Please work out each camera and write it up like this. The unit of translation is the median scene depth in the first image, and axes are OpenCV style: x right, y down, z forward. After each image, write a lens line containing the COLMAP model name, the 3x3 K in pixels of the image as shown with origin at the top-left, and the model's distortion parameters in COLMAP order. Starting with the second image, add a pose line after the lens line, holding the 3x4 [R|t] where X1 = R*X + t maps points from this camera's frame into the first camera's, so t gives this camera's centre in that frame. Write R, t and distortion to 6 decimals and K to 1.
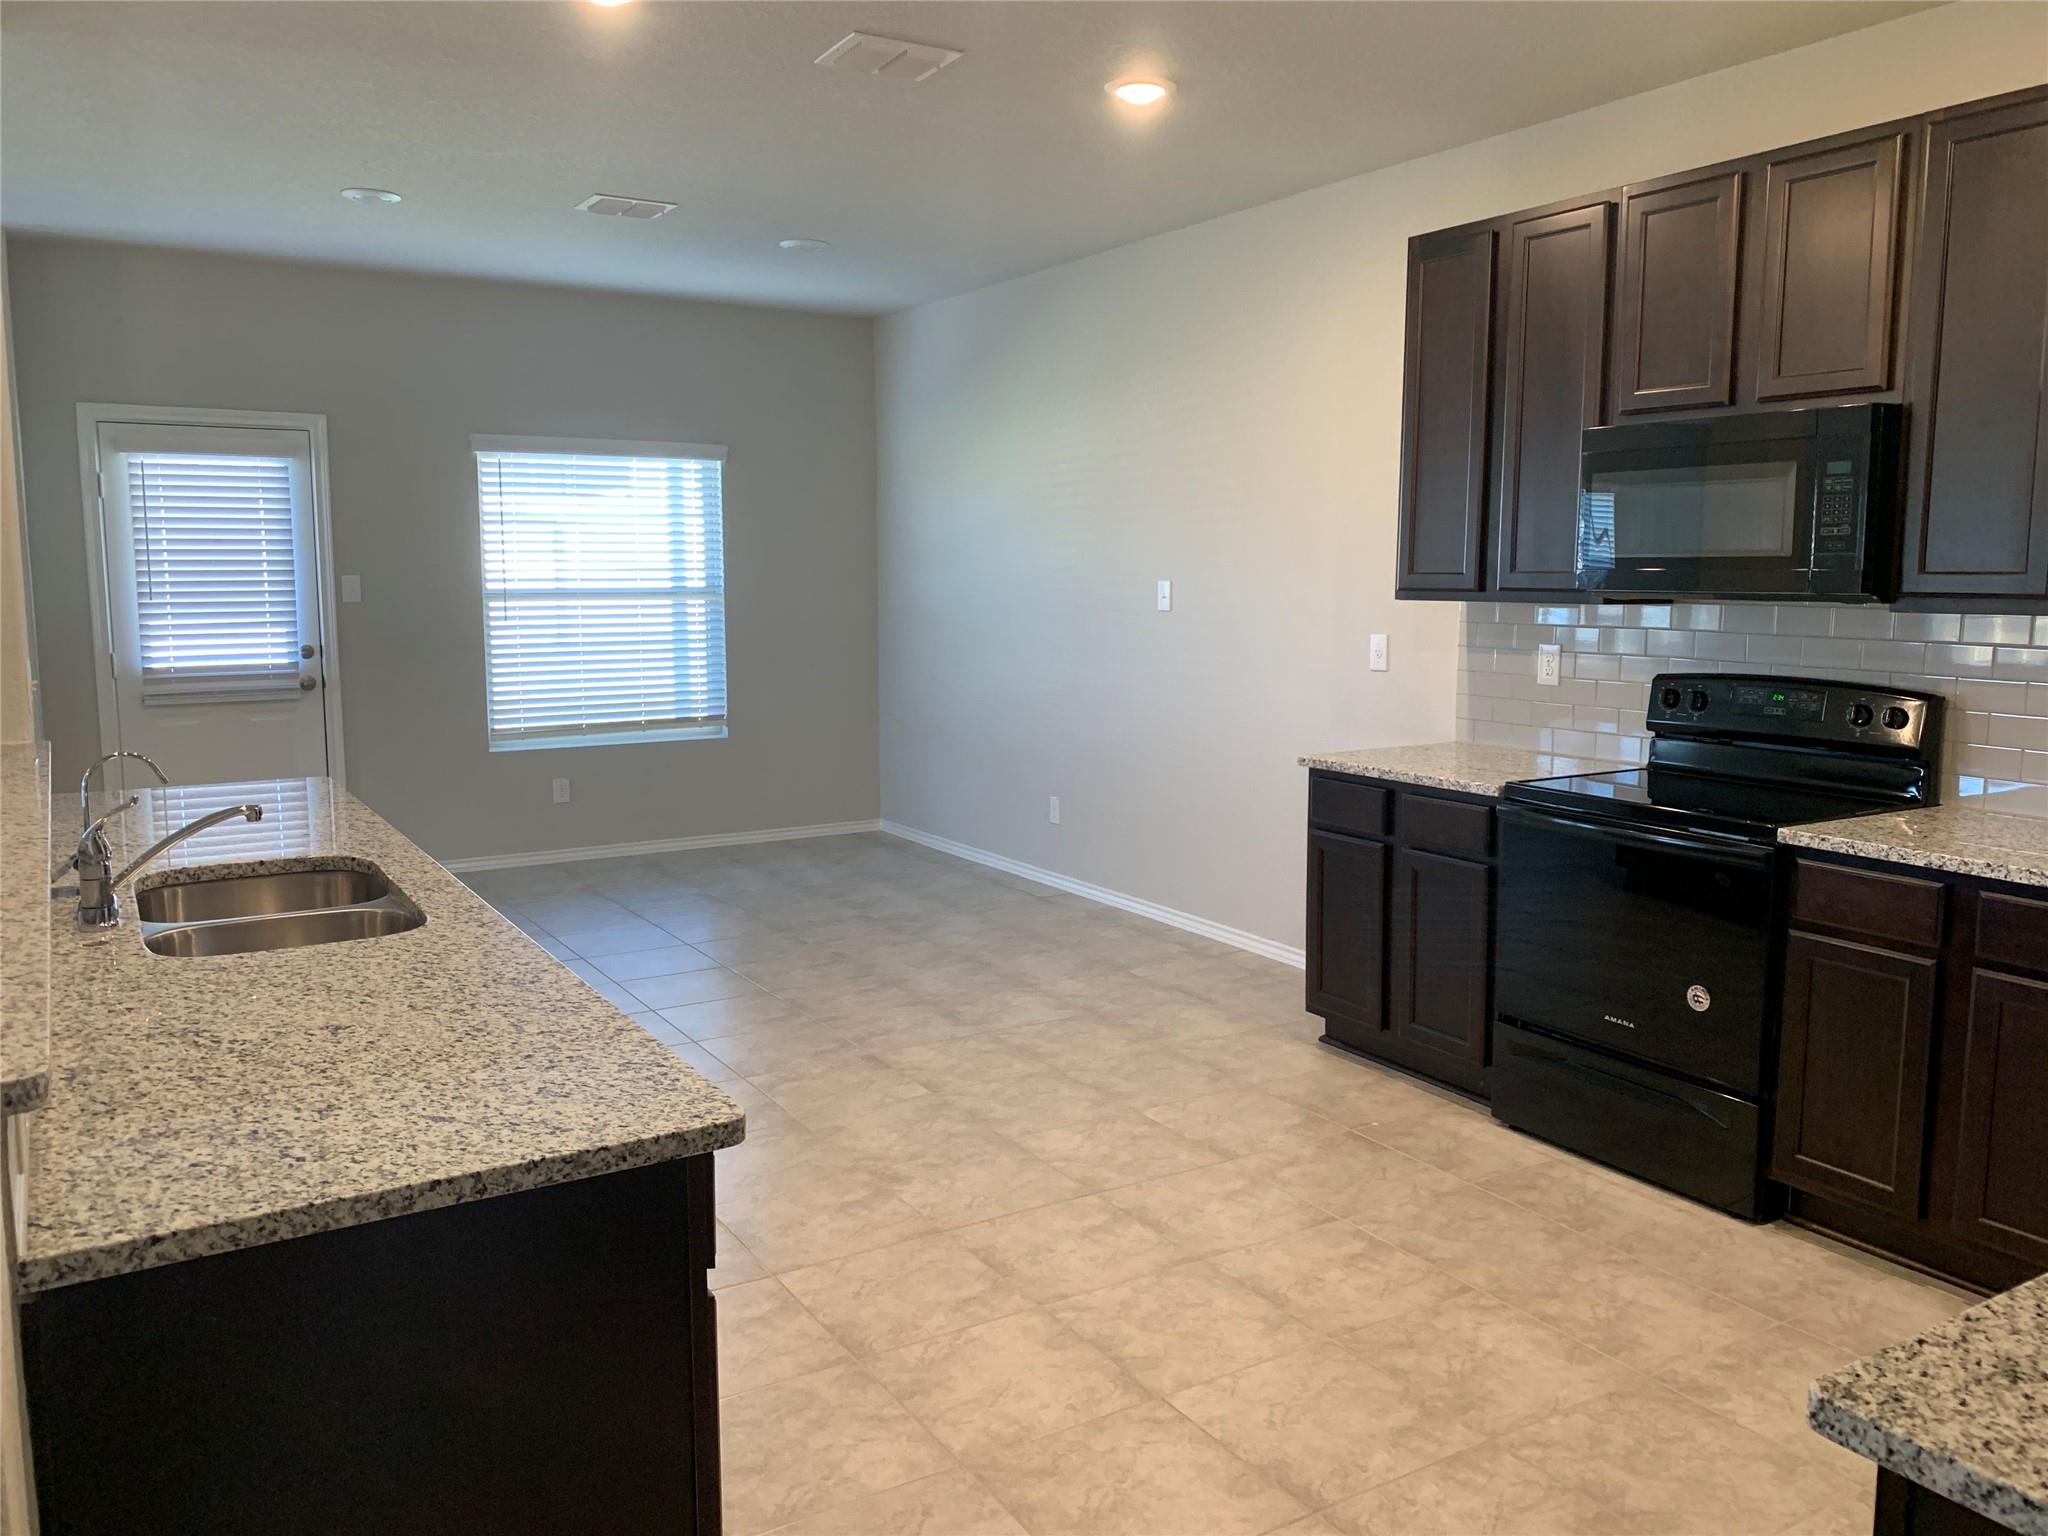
lens RADIAL K [[1571.7, 0, 1032.6], [0, 1571.7, 748.8], [0, 0, 1]] dist [0.034462, -0.033693]
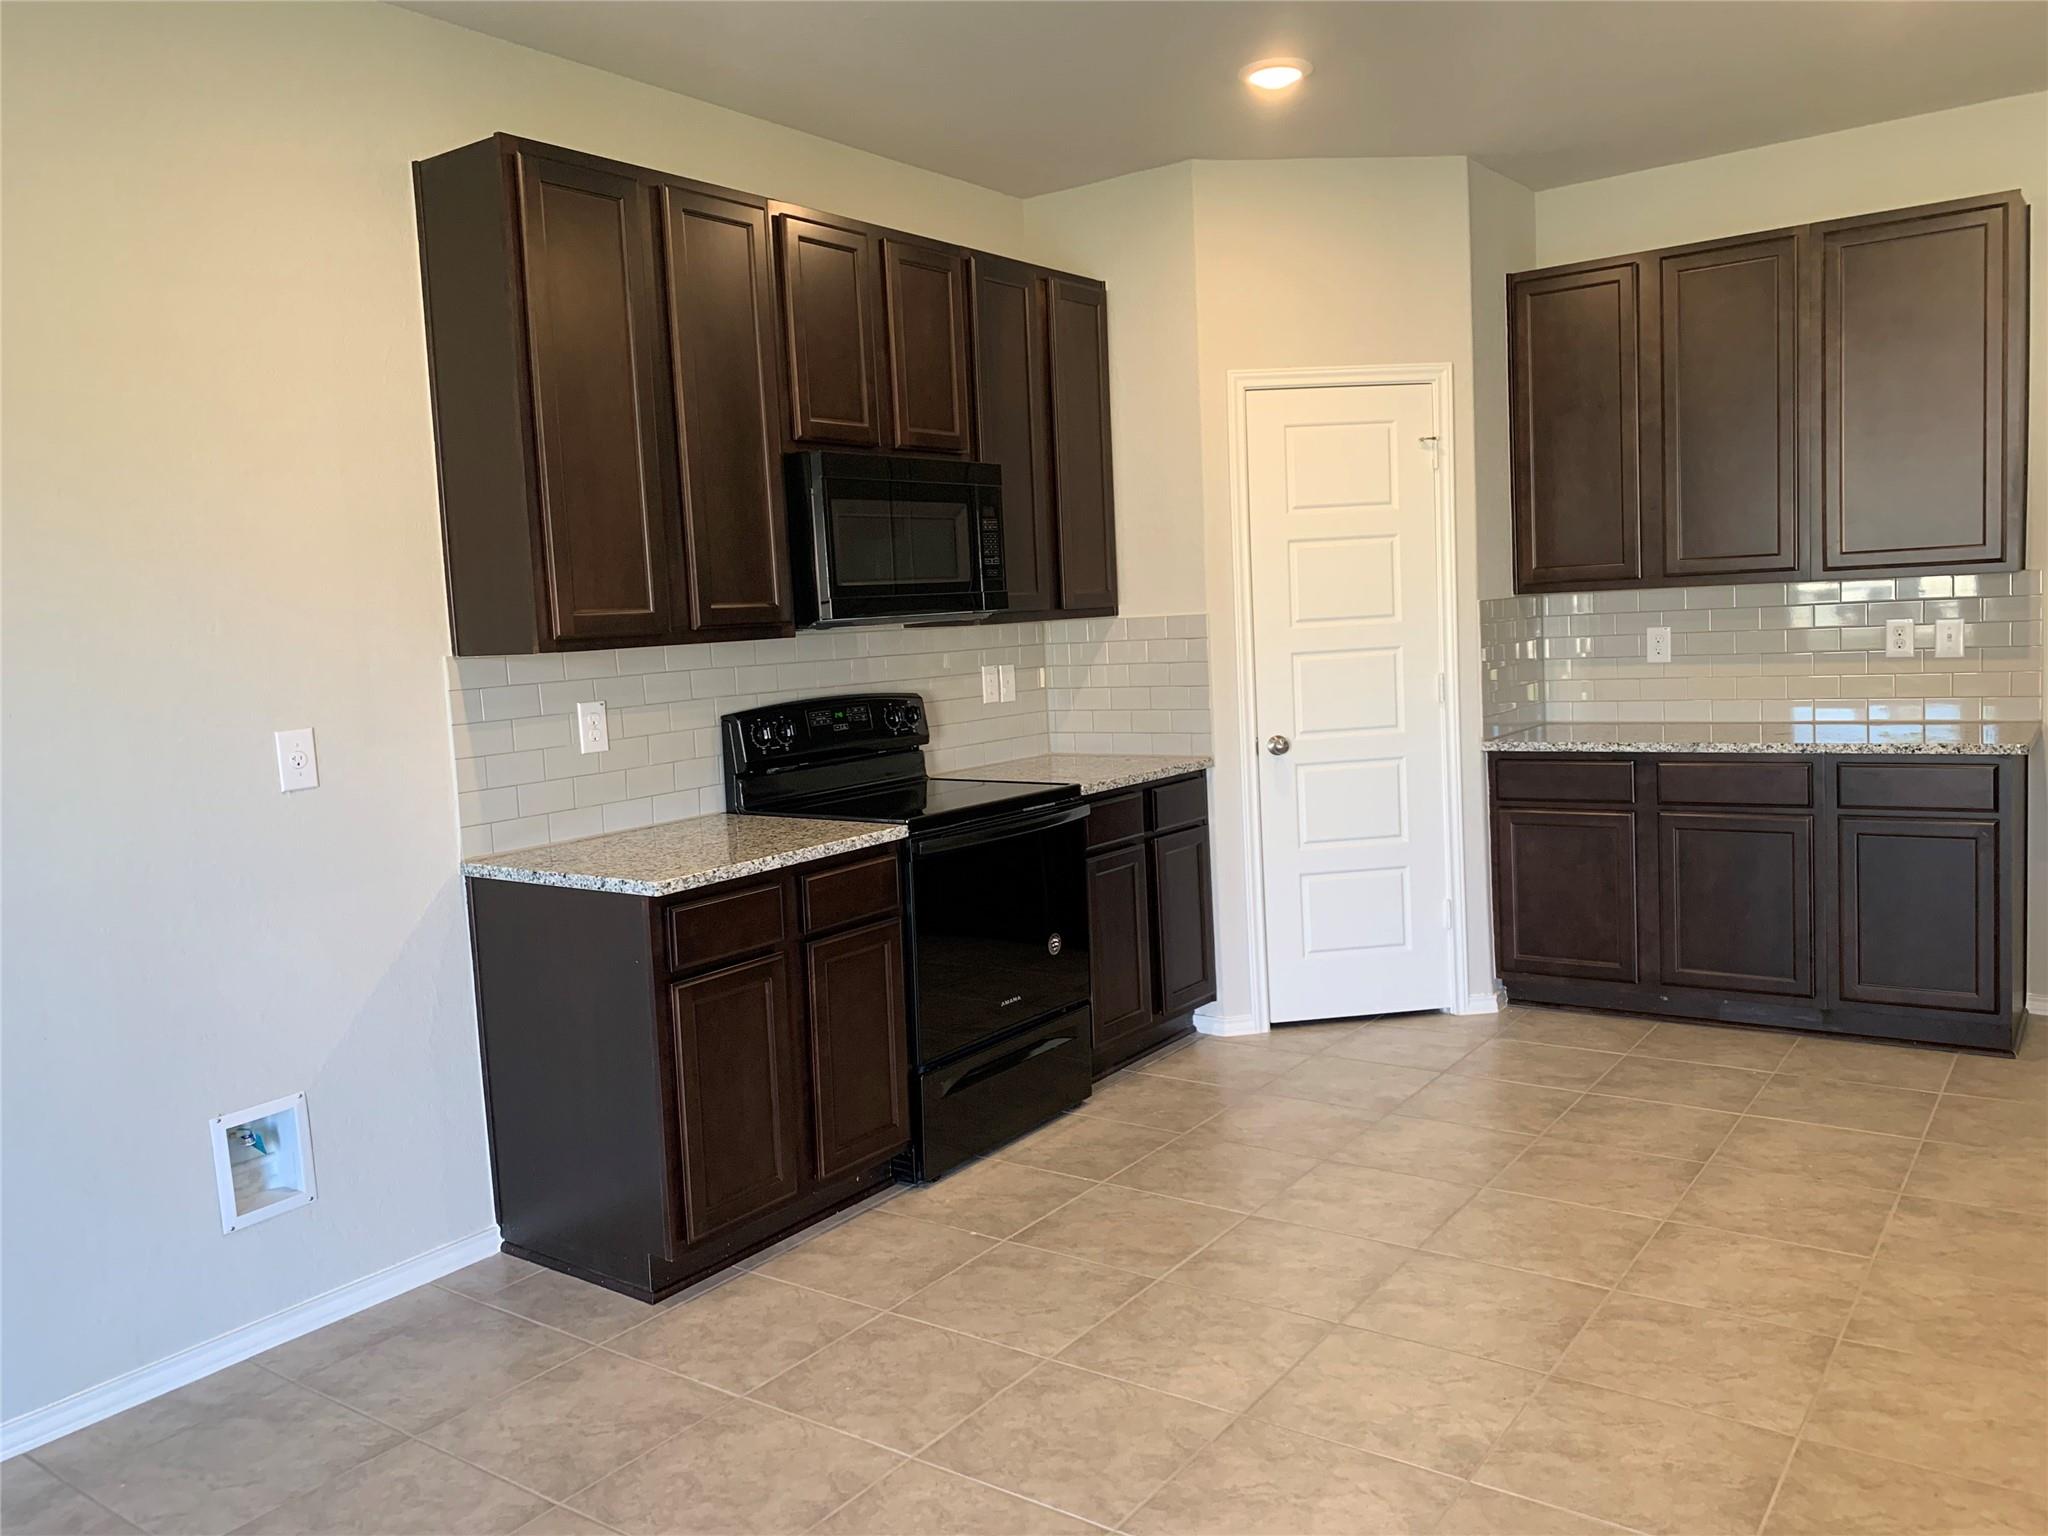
lens RADIAL K [[1571.7, 0, 1016.3], [0, 1571.7, 737.9], [0, 0, 1]] dist [0.034462, -0.033693]
pose [[-0.383399, -0.060716, 0.921585, -0.563983], [0.158038, 0.978807, 0.130233, -0.133768], [-0.909961, 0.195576, -0.365678, 1.232550]]
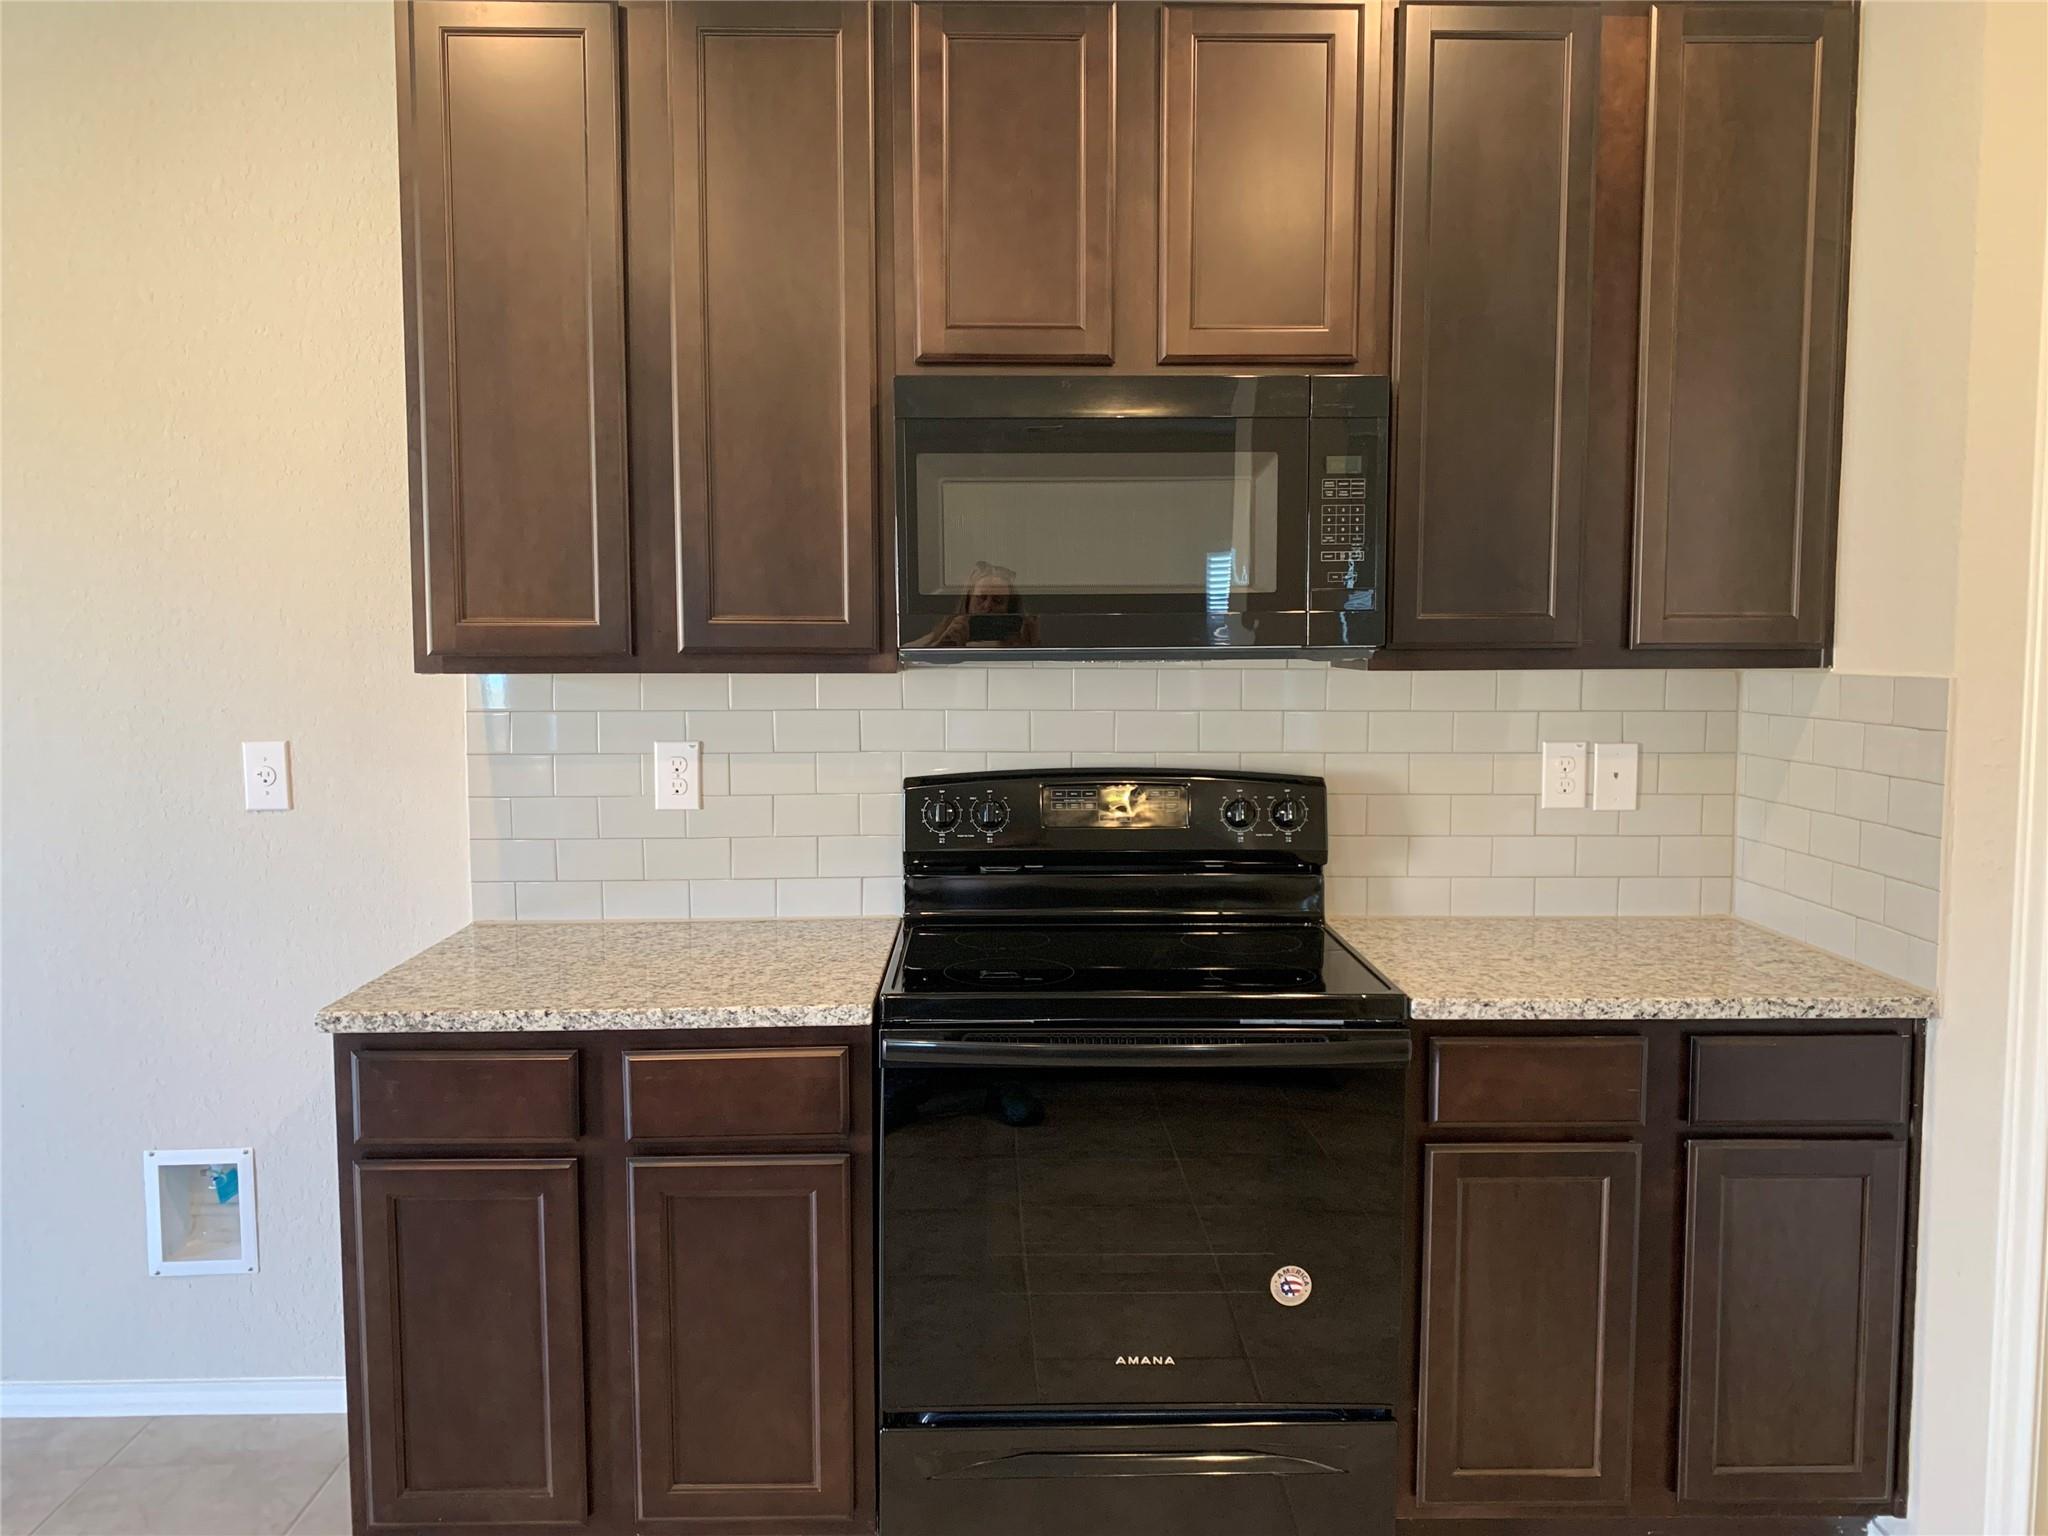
lens RADIAL K [[1571.7, 0, 1029.9], [0, 1571.7, 757.7], [0, 0, 1]] dist [0.034462, -0.033693]
pose [[0.500747, -0.071993, 0.862595, -0.137878], [0.106054, 0.994130, 0.021406, -0.066060], [-0.859072, 0.080763, 0.505442, 0.650475]]
